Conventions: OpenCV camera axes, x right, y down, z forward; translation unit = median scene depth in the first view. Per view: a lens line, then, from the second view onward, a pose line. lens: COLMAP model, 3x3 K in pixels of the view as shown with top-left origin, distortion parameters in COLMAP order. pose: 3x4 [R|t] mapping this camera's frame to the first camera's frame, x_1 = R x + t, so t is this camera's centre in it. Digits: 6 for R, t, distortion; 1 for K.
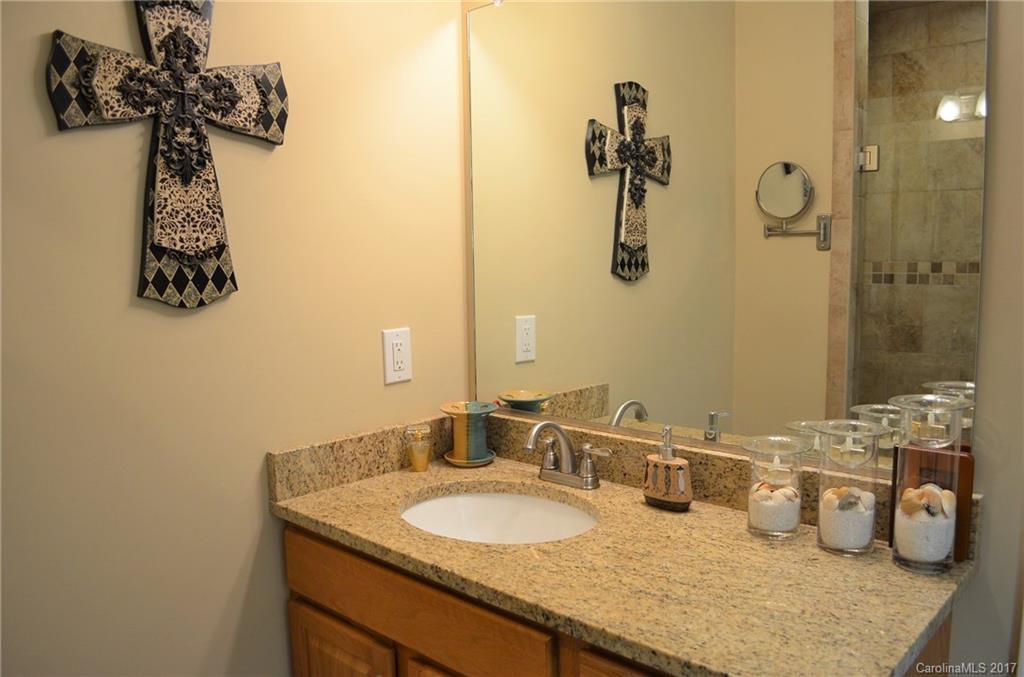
lens RADIAL K [[801.1, 0, 518.6], [0, 801.1, 341.3], [0, 0, 1]] dist [-0.080991, 0.006253]
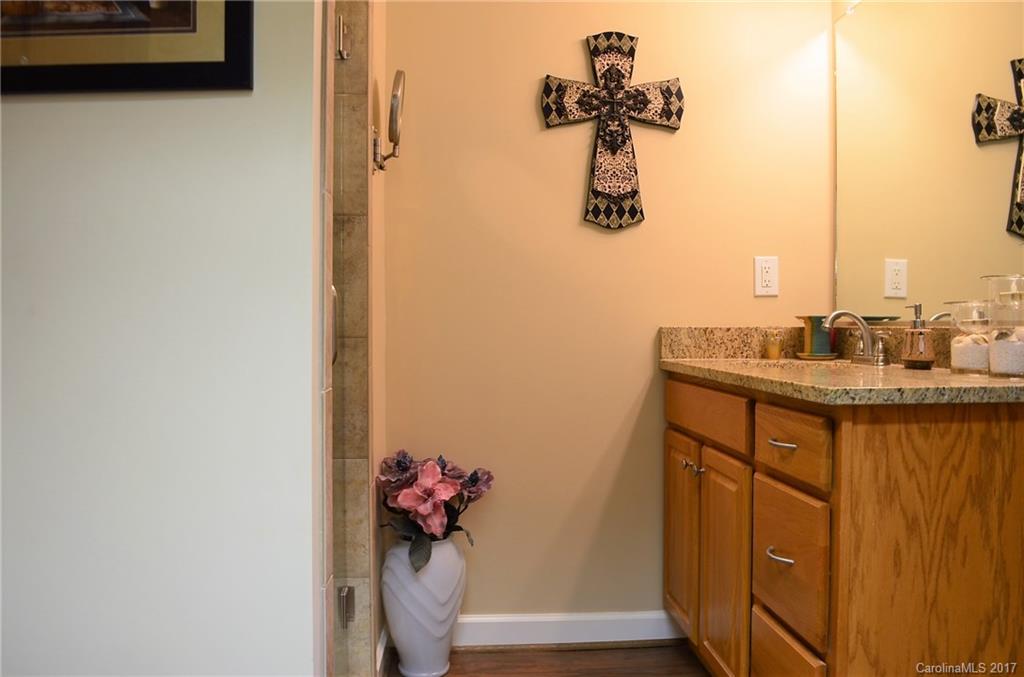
lens RADIAL K [[801.1, 0, 518.6], [0, 801.1, 341.3], [0, 0, 1]] dist [-0.080991, 0.006253]
pose [[0.730358, 0.032904, -0.682272, 0.595399], [-0.091199, 0.994594, -0.049660, 0.296586], [0.676949, 0.098492, 0.729410, -0.342543]]
